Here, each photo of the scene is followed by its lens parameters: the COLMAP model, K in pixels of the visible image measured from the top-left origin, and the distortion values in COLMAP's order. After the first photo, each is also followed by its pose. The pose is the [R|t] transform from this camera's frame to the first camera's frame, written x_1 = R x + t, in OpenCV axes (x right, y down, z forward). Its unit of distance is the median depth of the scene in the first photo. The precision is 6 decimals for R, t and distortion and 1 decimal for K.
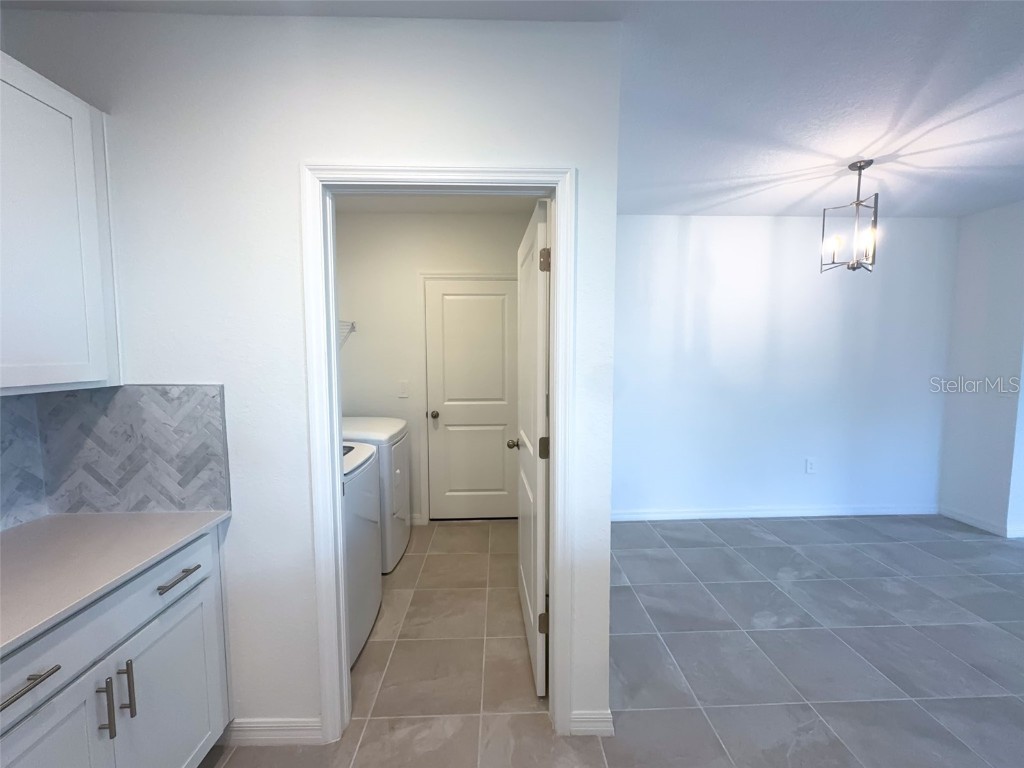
lens RADIAL K [[418.7, 0, 540.0], [0, 418.7, 383.9], [0, 0, 1]] dist [-0.001480, 0.000008]
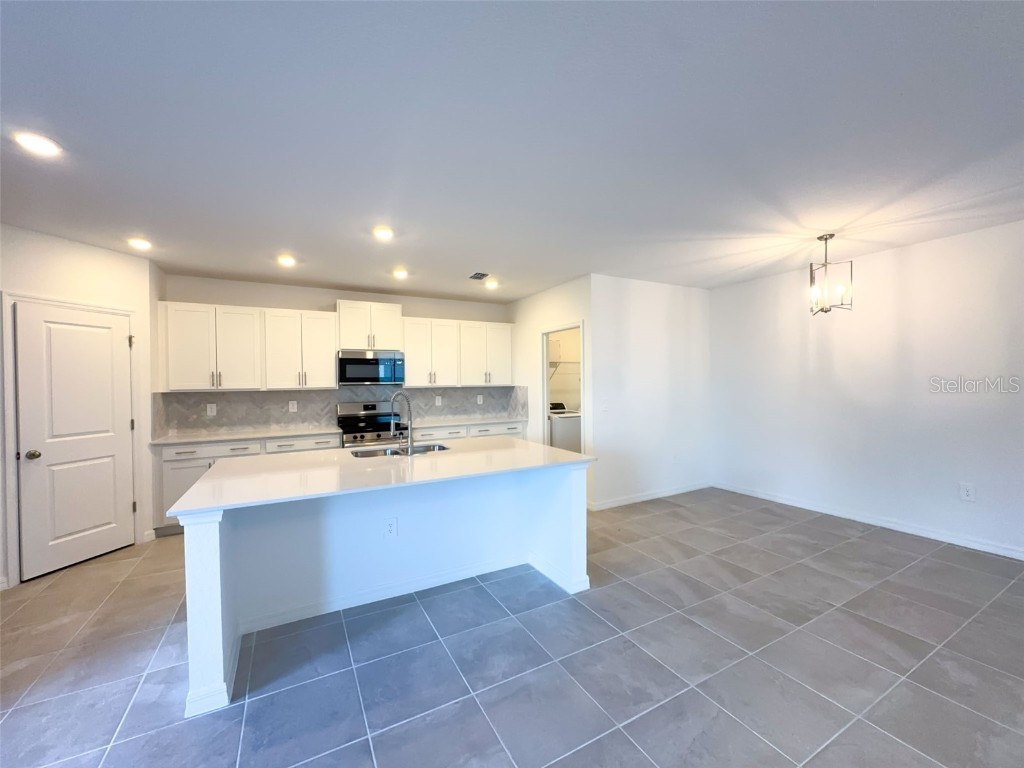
lens RADIAL K [[406.6, 0, 511.0], [0, 406.6, 383.9], [0, 0, 1]] dist [-0.002676, -0.000089]
pose [[0.447039, 0.004524, -0.894503, 1.449172], [-0.055038, 0.998232, -0.022457, 0.043103], [0.892820, 0.059271, 0.446497, -0.470772]]
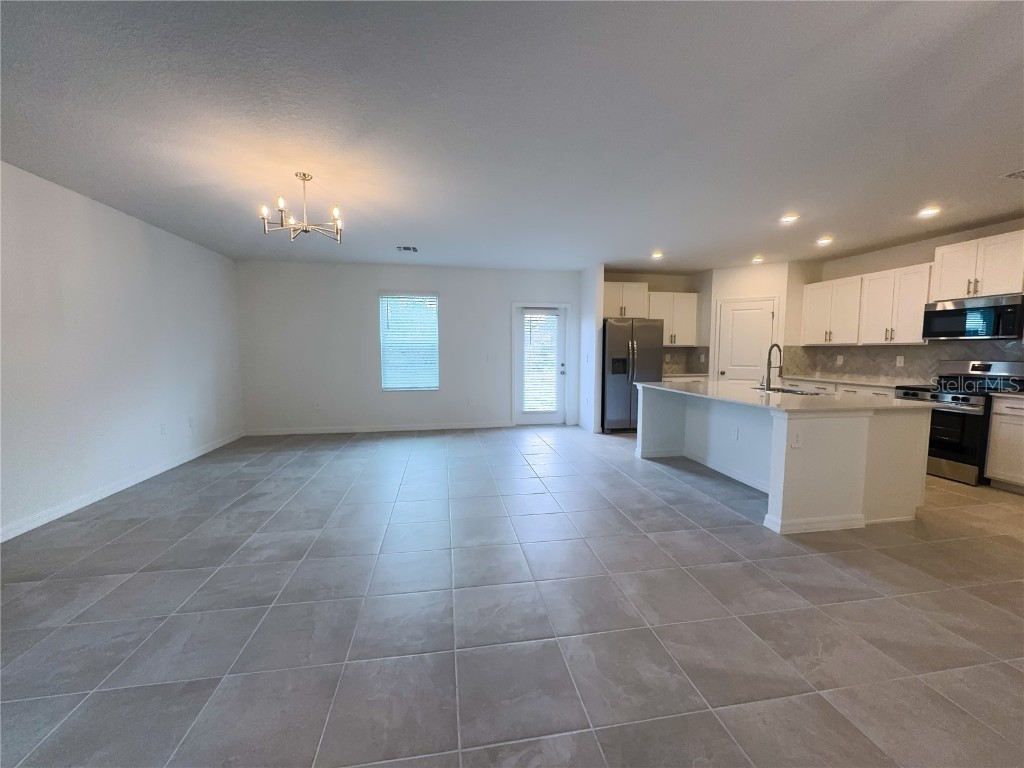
lens RADIAL K [[407.4, 0, 511.4], [0, 407.4, 383.9], [0, 0, 1]] dist [-0.003236, -0.000477]
pose [[-0.990772, 0.017409, -0.134420, 1.455419], [-0.004033, 0.987491, 0.157621, -0.031445], [0.135483, 0.156708, -0.978308, 1.123992]]
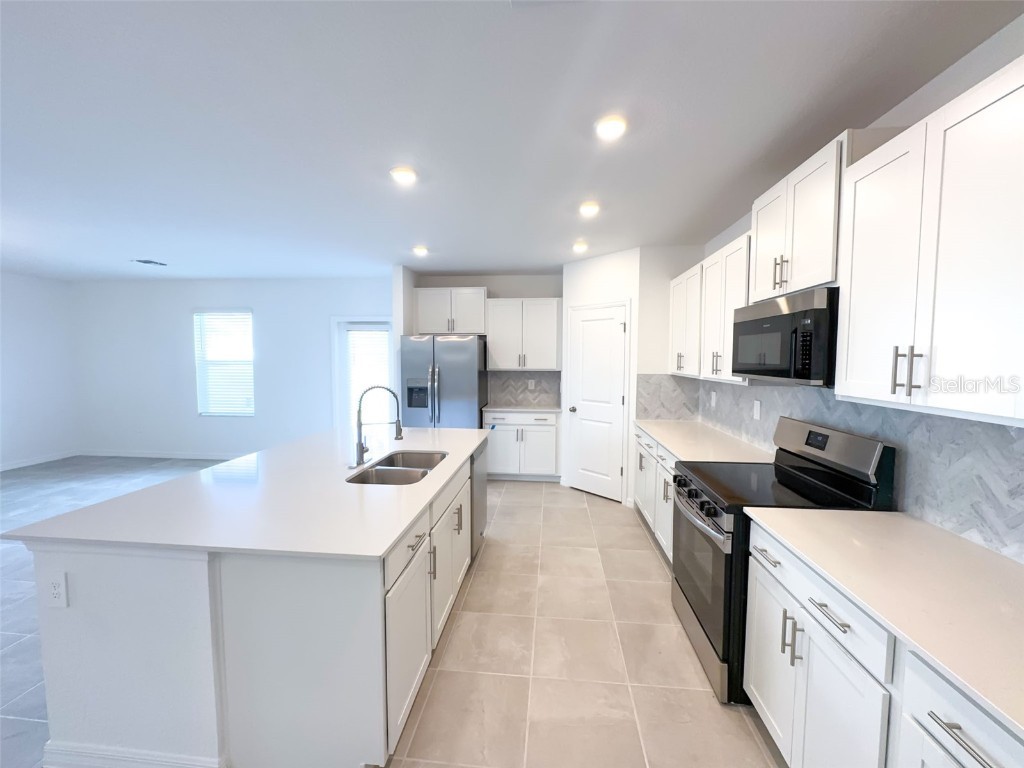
lens RADIAL K [[412.4, 0, 510.8], [0, 412.4, 383.8], [0, 0, 1]] dist [-0.003275, -0.000214]
pose [[-0.991081, -0.006354, 0.133106, -0.128011], [0.012057, 0.990491, 0.137051, -0.068496], [-0.132711, 0.137433, -0.981580, 0.622806]]
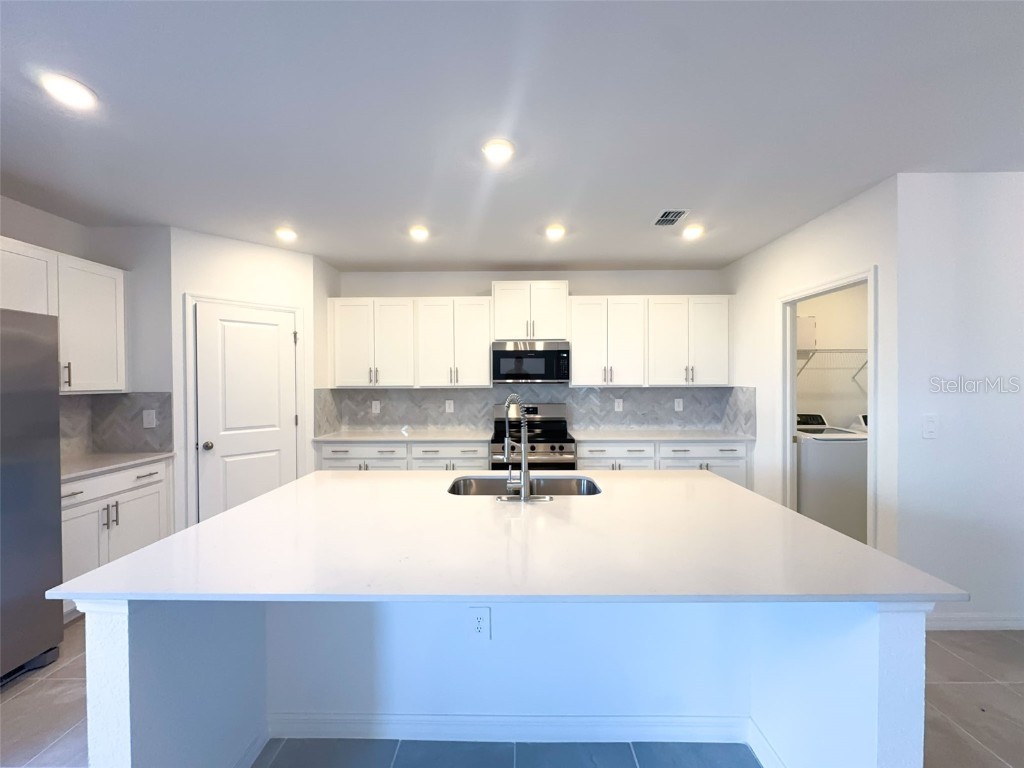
lens RADIAL K [[407.4, 0, 511.4], [0, 407.4, 383.9], [0, 0, 1]] dist [-0.003236, -0.000477]
pose [[-0.042715, 0.011336, -0.999023, 1.003372], [-0.067994, 0.997584, 0.014227, 0.027253], [0.996771, 0.068535, -0.041841, -0.213275]]
